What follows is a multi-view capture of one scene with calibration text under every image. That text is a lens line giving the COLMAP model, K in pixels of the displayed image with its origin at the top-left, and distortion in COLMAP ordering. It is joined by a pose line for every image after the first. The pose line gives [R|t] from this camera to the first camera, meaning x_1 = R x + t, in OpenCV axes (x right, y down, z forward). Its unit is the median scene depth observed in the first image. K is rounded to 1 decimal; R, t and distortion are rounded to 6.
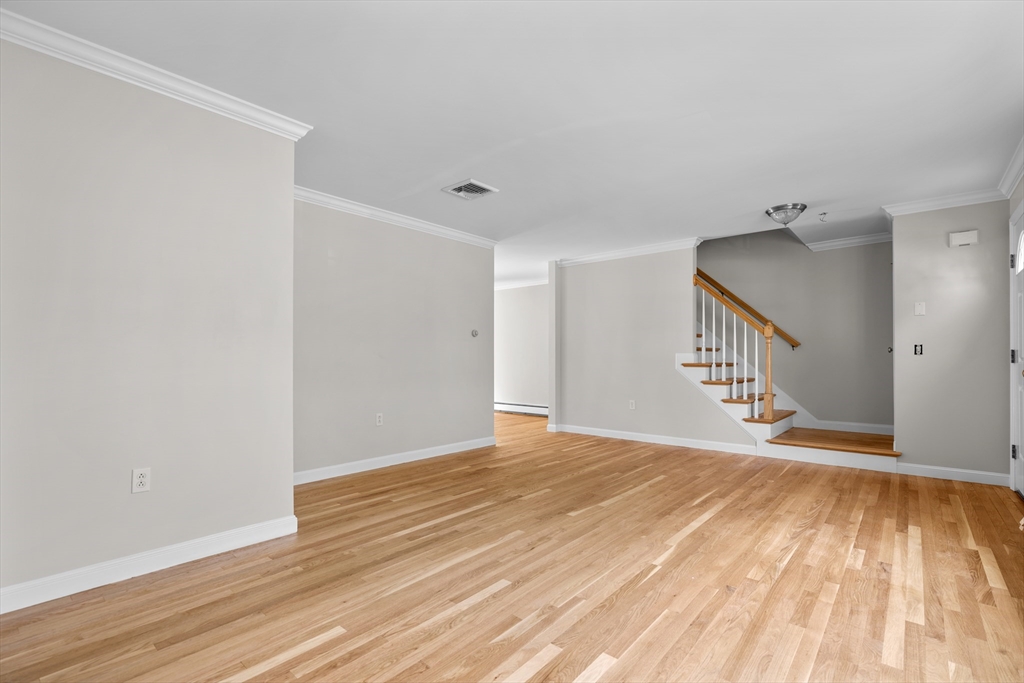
lens RADIAL K [[464.5, 0, 509.6], [0, 464.5, 352.1], [0, 0, 1]] dist [-0.004240, -0.000064]
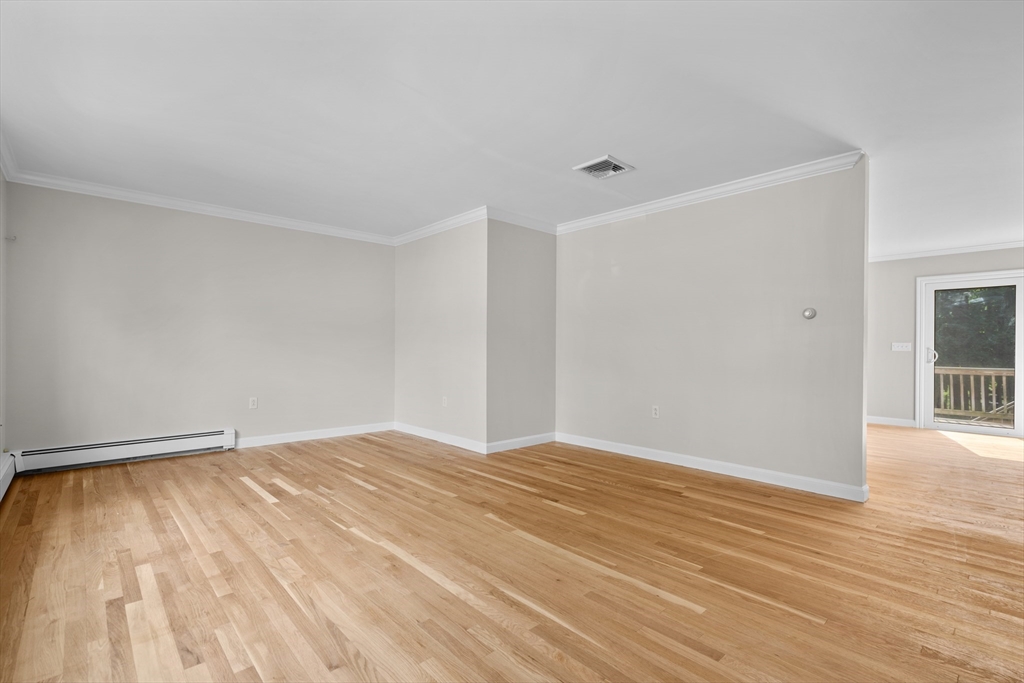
lens RADIAL K [[464.4, 0, 514.6], [0, 464.4, 344.1], [0, 0, 1]] dist [-0.003059, 0.000086]
pose [[-0.100167, -0.010773, -0.994912, 1.061721], [0.006279, 0.999915, -0.011460, 0.011565], [0.994951, -0.007395, -0.100090, 1.135013]]
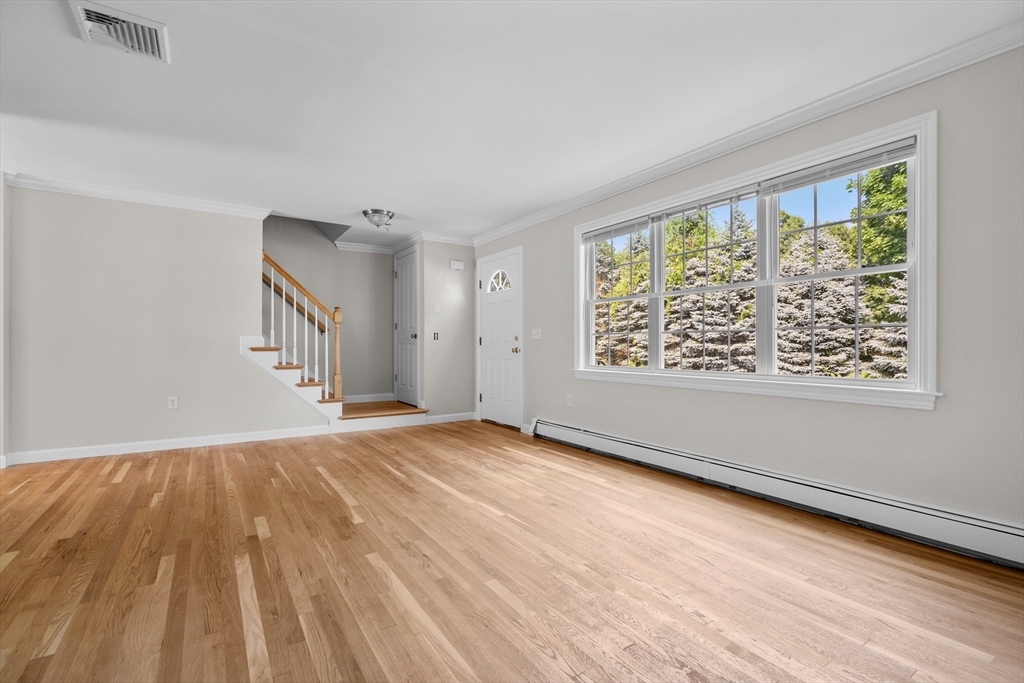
lens RADIAL K [[466.8, 0, 512.0], [0, 466.8, 341.5], [0, 0, 1]] dist [-0.005056, 0.000640]
pose [[0.272865, 0.007656, 0.962022, -0.607463], [-0.013085, 0.999905, -0.004246, 0.018350], [-0.961963, -0.011430, 0.272939, 0.493008]]
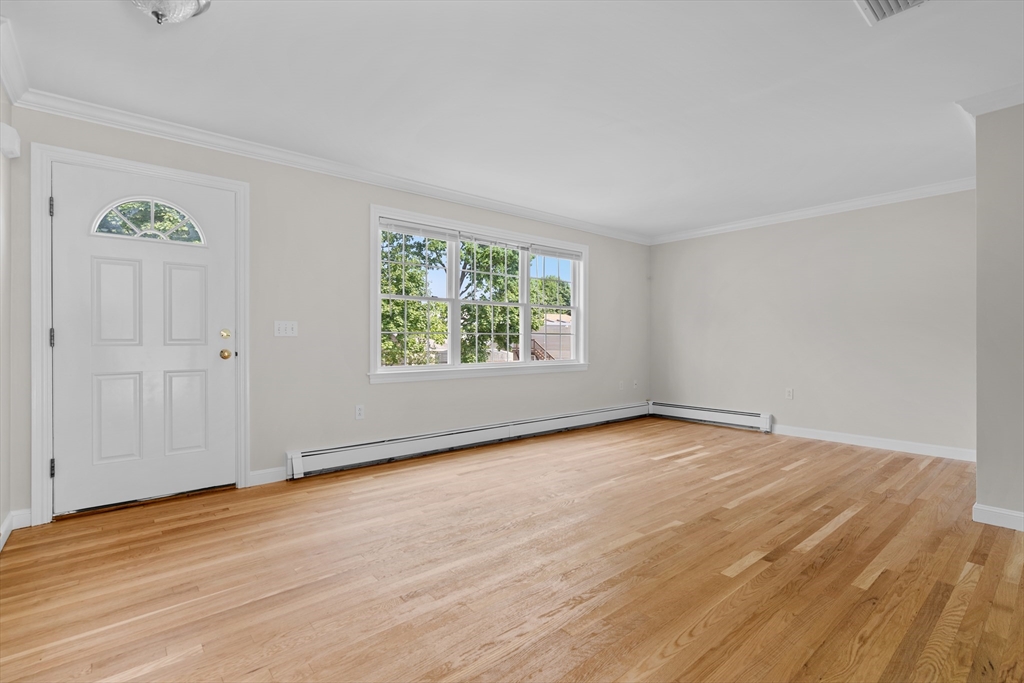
lens RADIAL K [[481.6, 0, 509.5], [0, 481.6, 345.7], [0, 0, 1]] dist [-0.003894, 0.001082]
pose [[-0.988444, -0.003187, 0.151554, 0.304706], [-0.003163, 0.999995, 0.000400, 0.023282], [-0.151554, -0.000084, -0.988449, 1.902165]]
